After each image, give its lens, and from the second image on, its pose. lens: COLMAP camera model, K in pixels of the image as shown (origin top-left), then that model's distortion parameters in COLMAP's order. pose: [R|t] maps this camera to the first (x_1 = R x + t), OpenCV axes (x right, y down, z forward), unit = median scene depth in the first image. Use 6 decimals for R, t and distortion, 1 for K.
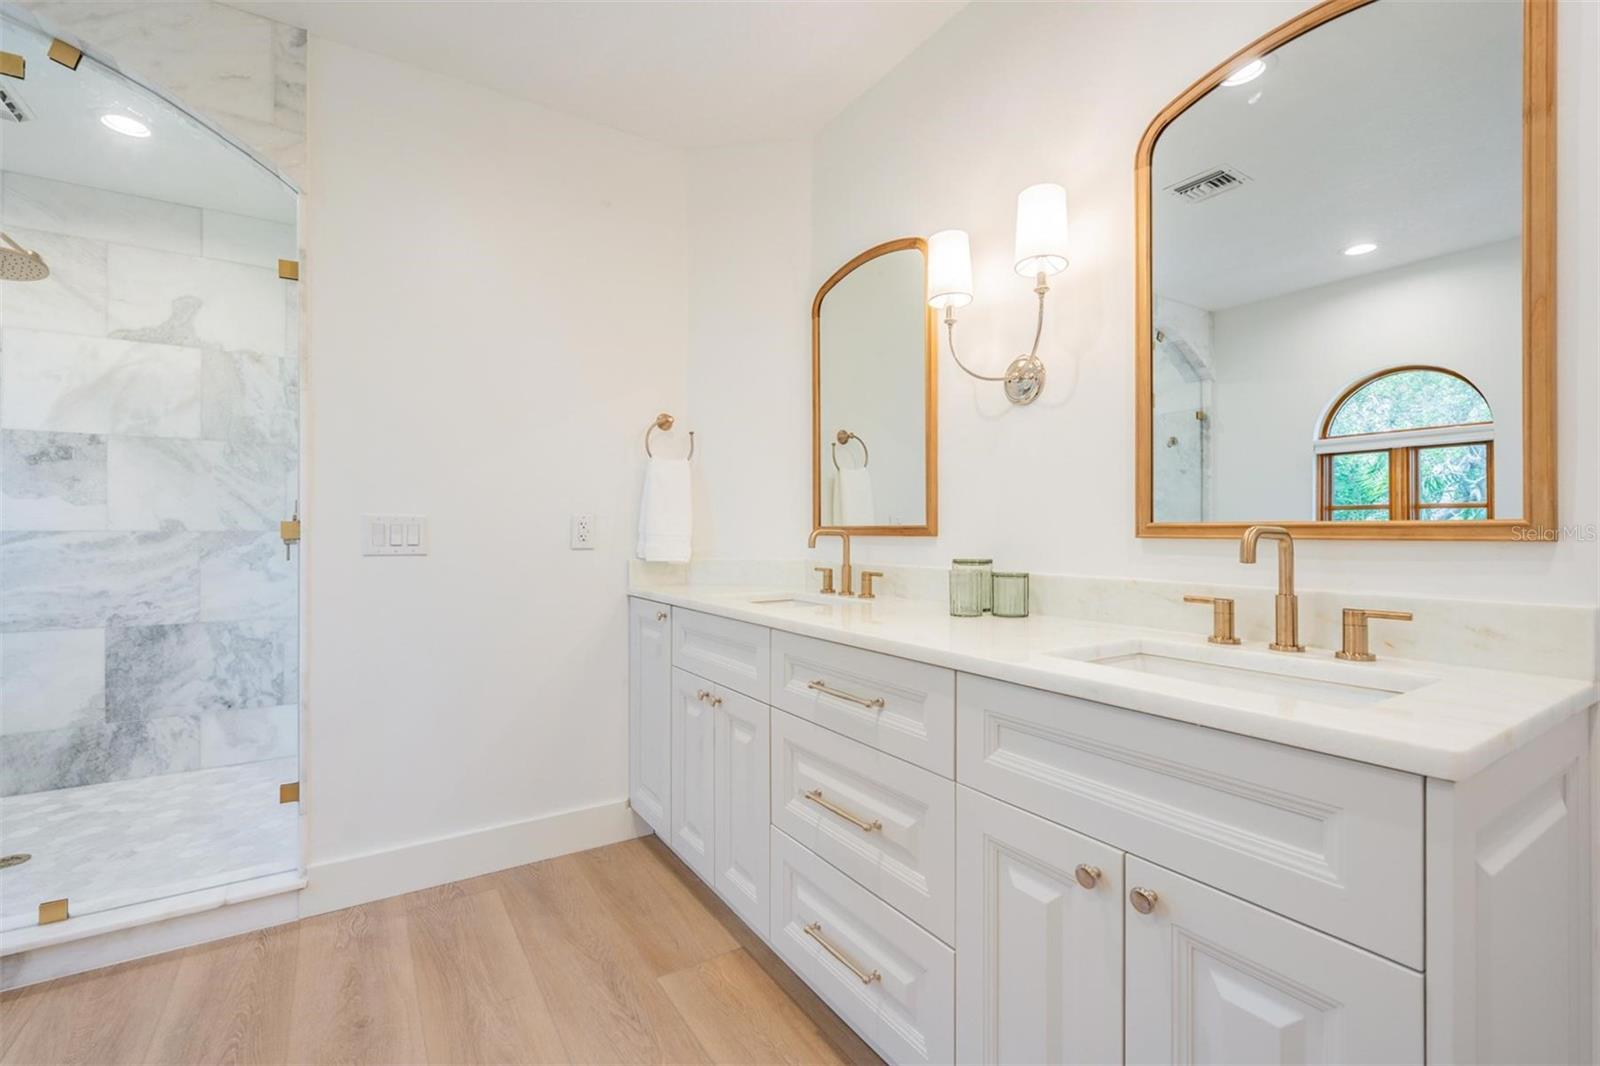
lens RADIAL K [[699.9, 0, 796.8], [0, 699.9, 528.3], [0, 0, 1]] dist [0.000432, -0.000609]
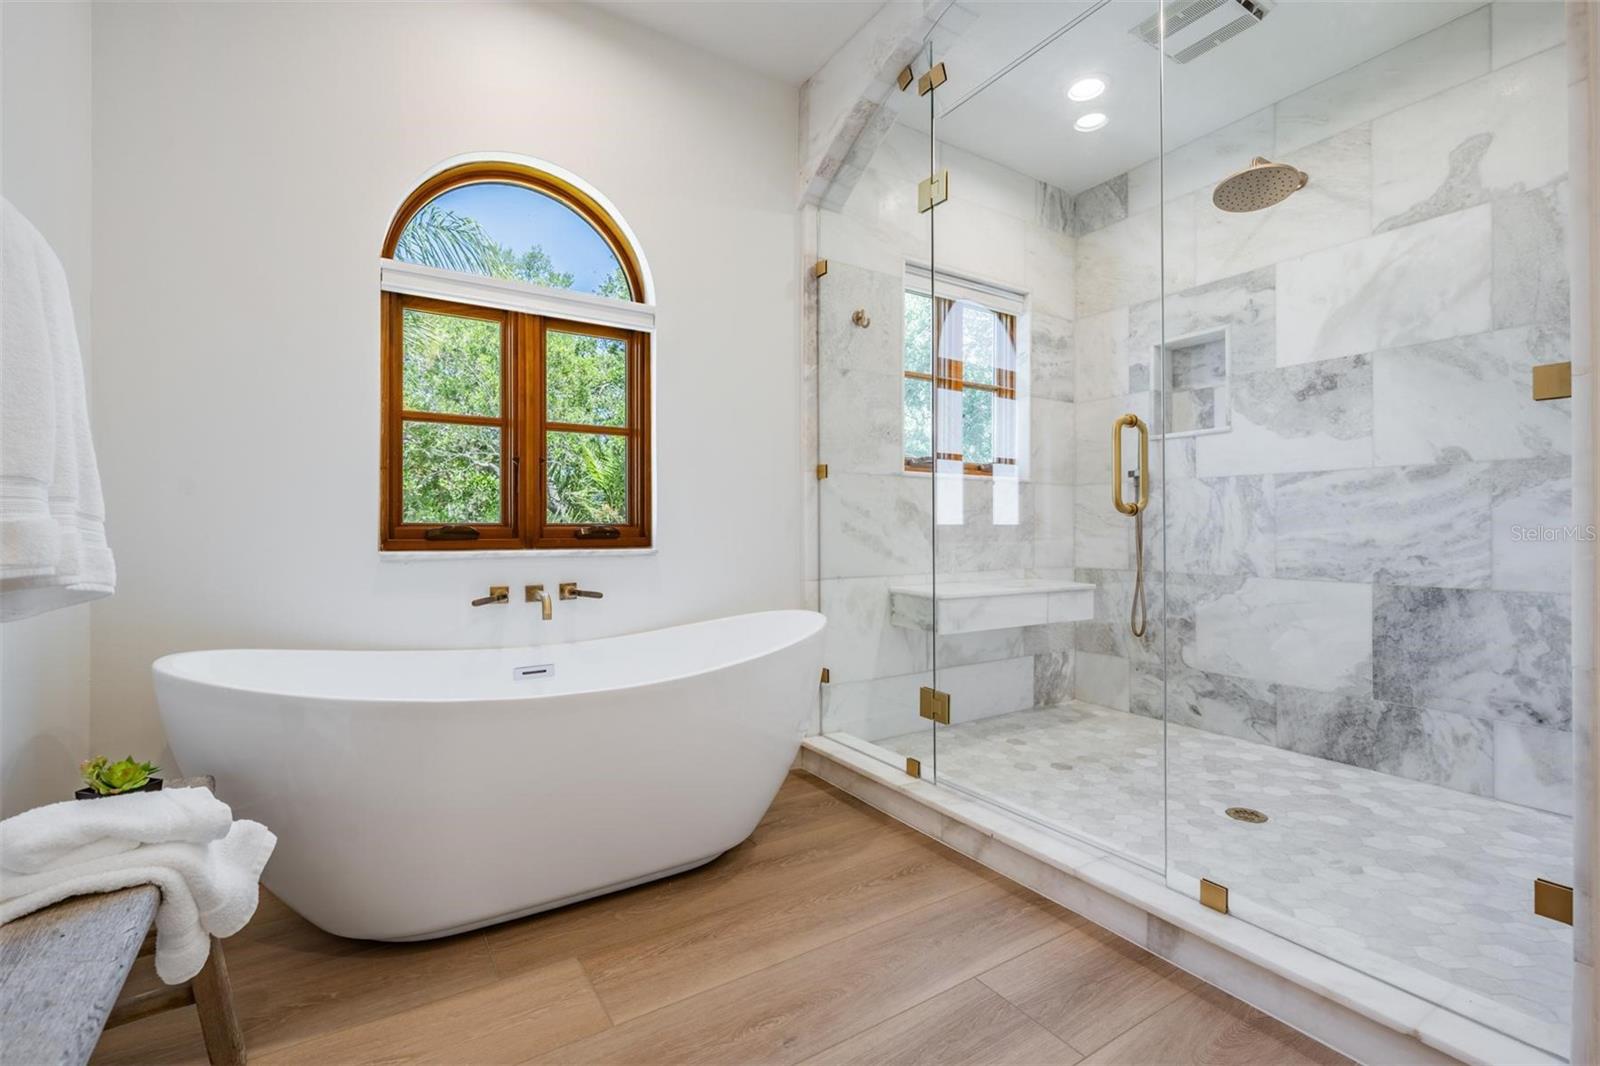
lens RADIAL K [[699.9, 0, 796.8], [0, 699.9, 528.3], [0, 0, 1]] dist [0.000432, -0.000609]
pose [[-0.003490, -0.002798, -0.999990, -0.156762], [0.004136, 0.999987, -0.002812, 0.077302], [0.999985, -0.004146, -0.003479, 0.326484]]
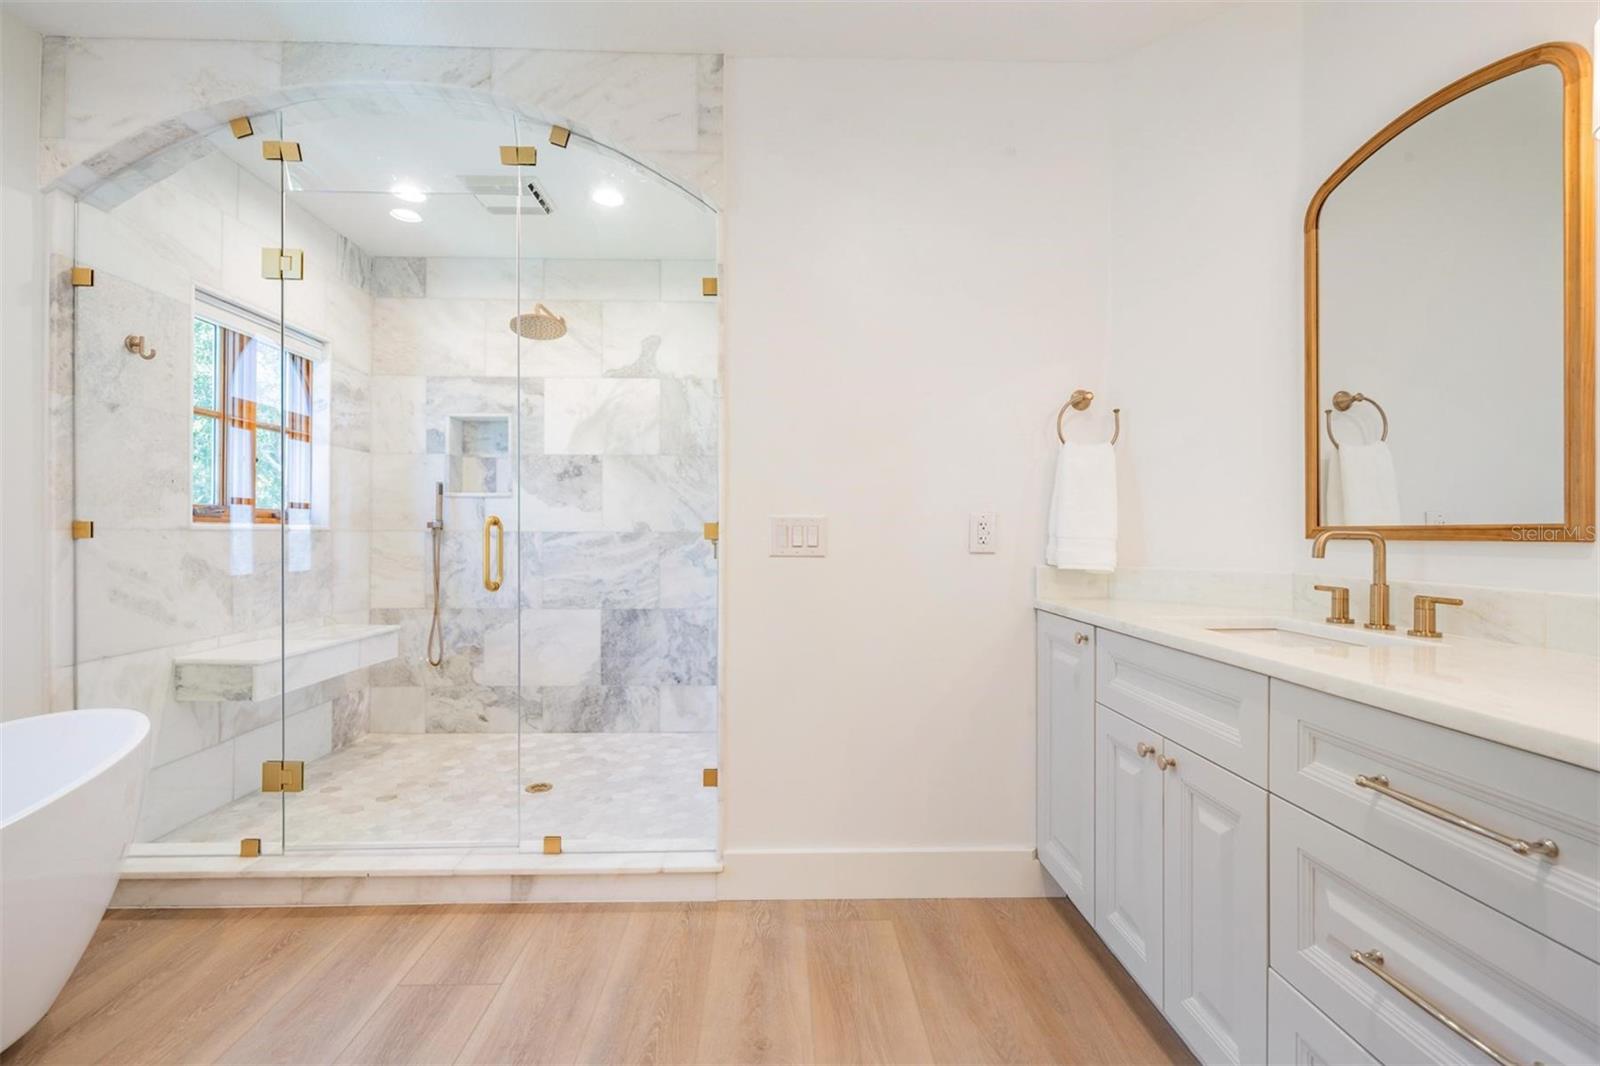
lens RADIAL K [[694.6, 0, 797.1], [0, 694.6, 531.8], [0, 0, 1]] dist [0.000009, 0.000016]
pose [[0.858905, 0.001415, -0.512133, -0.050506], [-0.000409, 0.999998, 0.002077, 0.001113], [0.512135, -0.001574, 0.858903, 0.114067]]
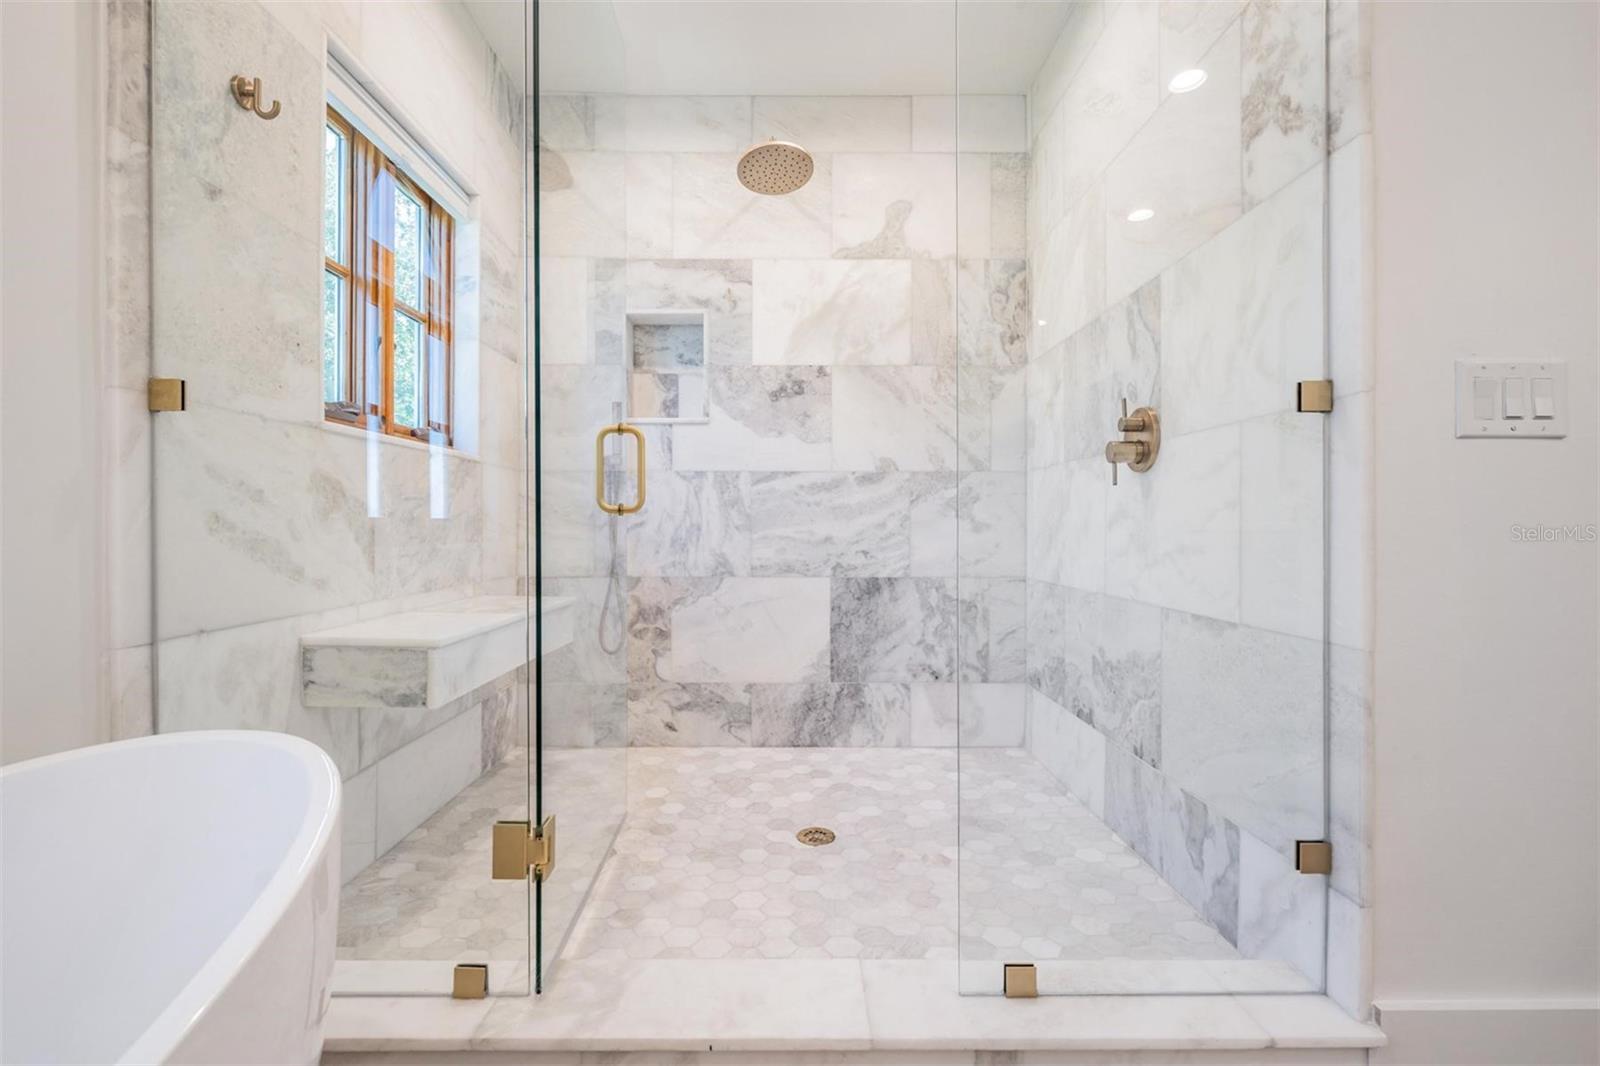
lens RADIAL K [[699.9, 0, 796.8], [0, 699.9, 528.3], [0, 0, 1]] dist [0.000432, -0.000609]
pose [[0.845973, 0.000567, -0.533226, -0.552631], [0.001968, 0.999989, 0.004187, 0.076164], [0.533223, -0.004592, 0.845962, 0.210116]]
